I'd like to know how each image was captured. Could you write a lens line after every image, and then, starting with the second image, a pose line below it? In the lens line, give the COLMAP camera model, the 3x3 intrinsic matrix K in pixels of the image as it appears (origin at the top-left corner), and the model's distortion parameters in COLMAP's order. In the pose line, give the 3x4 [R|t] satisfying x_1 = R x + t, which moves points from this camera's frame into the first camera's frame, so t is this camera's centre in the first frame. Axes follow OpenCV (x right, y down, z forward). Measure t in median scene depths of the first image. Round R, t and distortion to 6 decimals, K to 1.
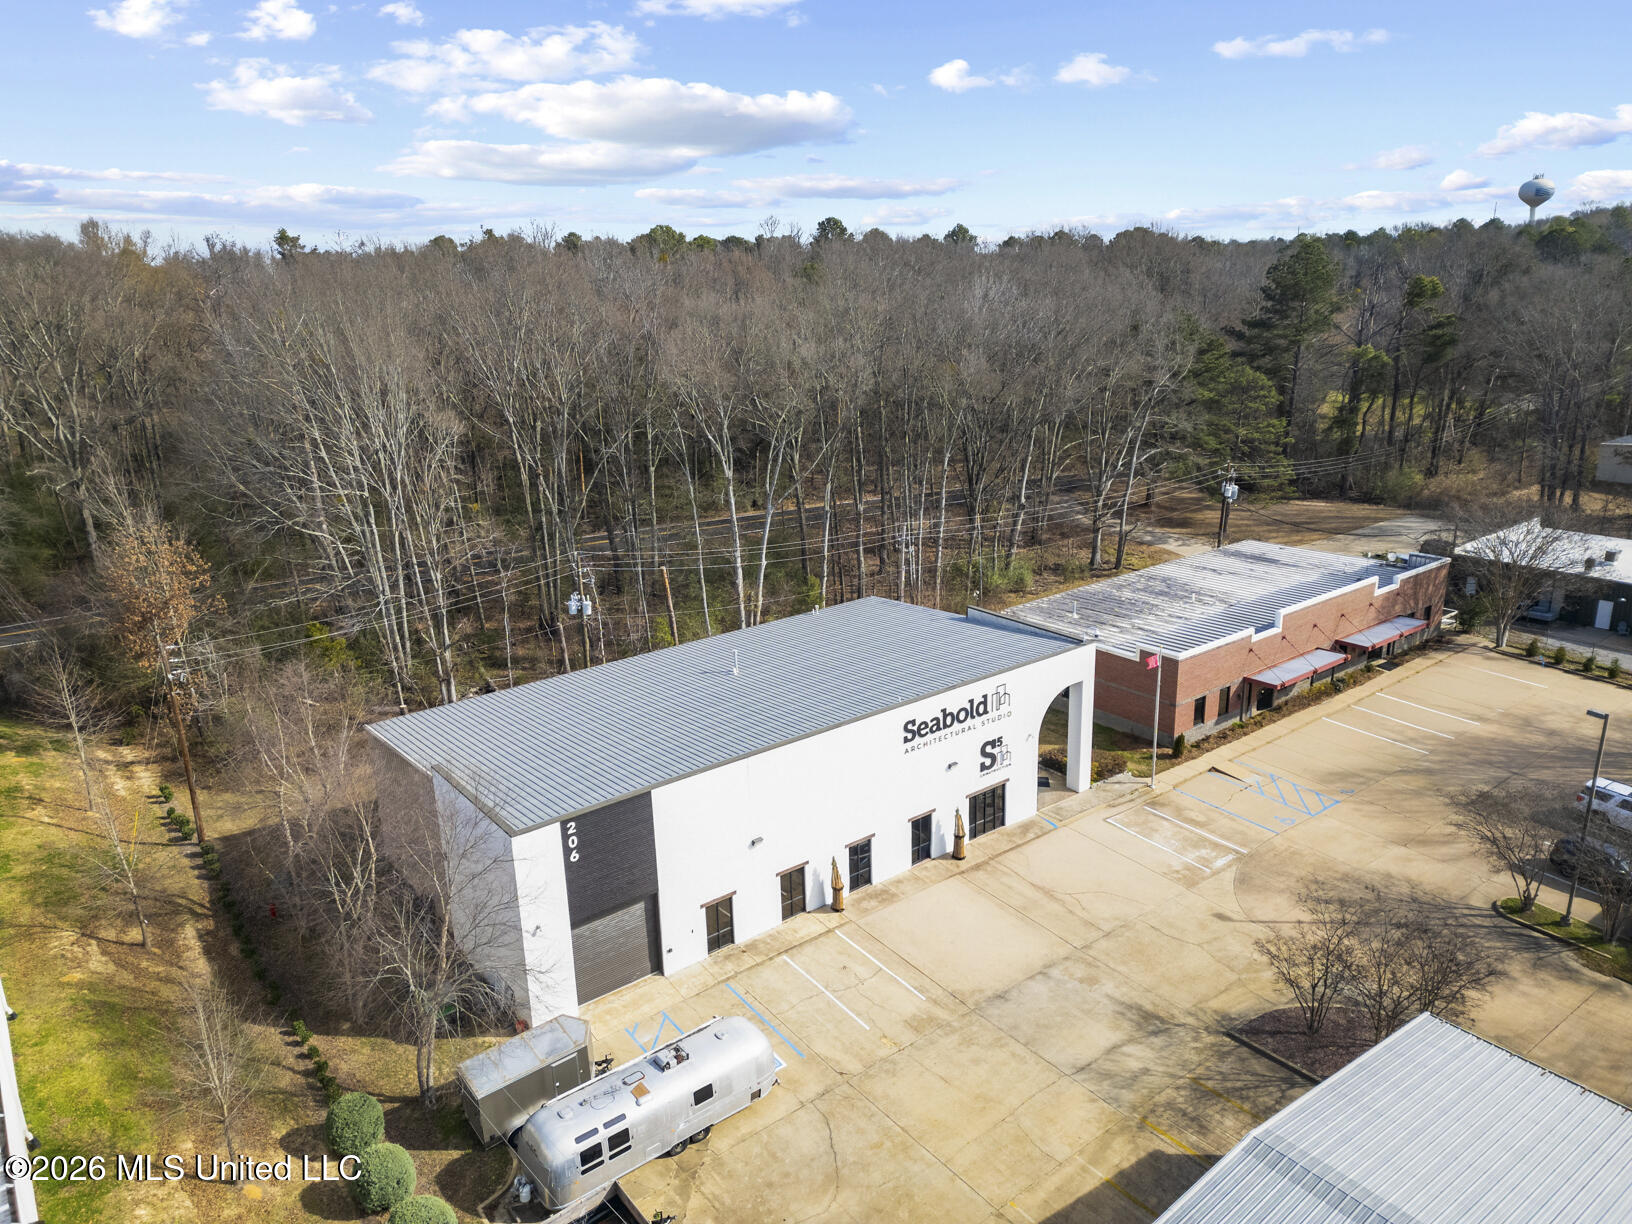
lens RADIAL K [[1141.8, 0, 815.2], [0, 1141.8, 579.0], [0, 0, 1]] dist [0.045022, -0.007768]
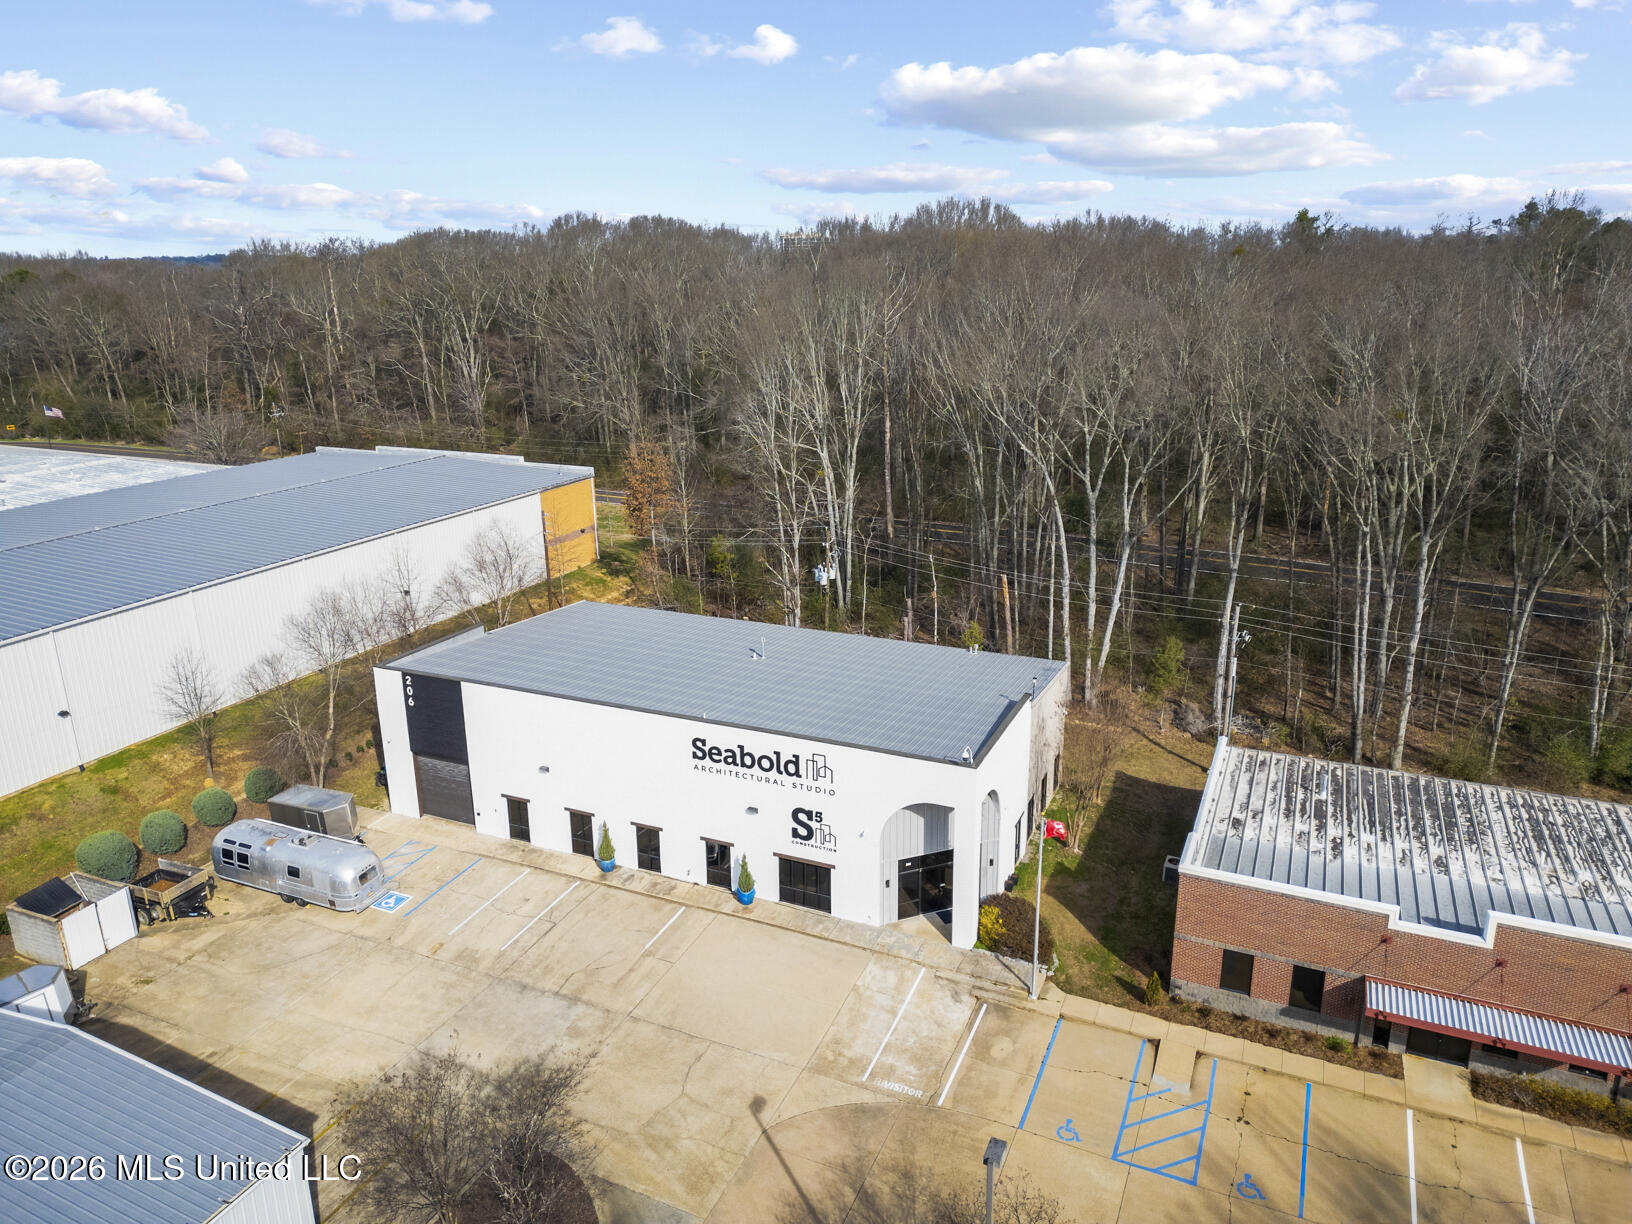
lens RADIAL K [[1141.8, 0, 806.0], [0, 1141.8, 607.6], [0, 0, 1]] dist [0.045022, -0.007768]
pose [[0.462543, 0.277851, -0.841934, 0.884633], [-0.232444, 0.954411, 0.187270, -0.179997], [0.855584, 0.109082, 0.506041, 0.553992]]
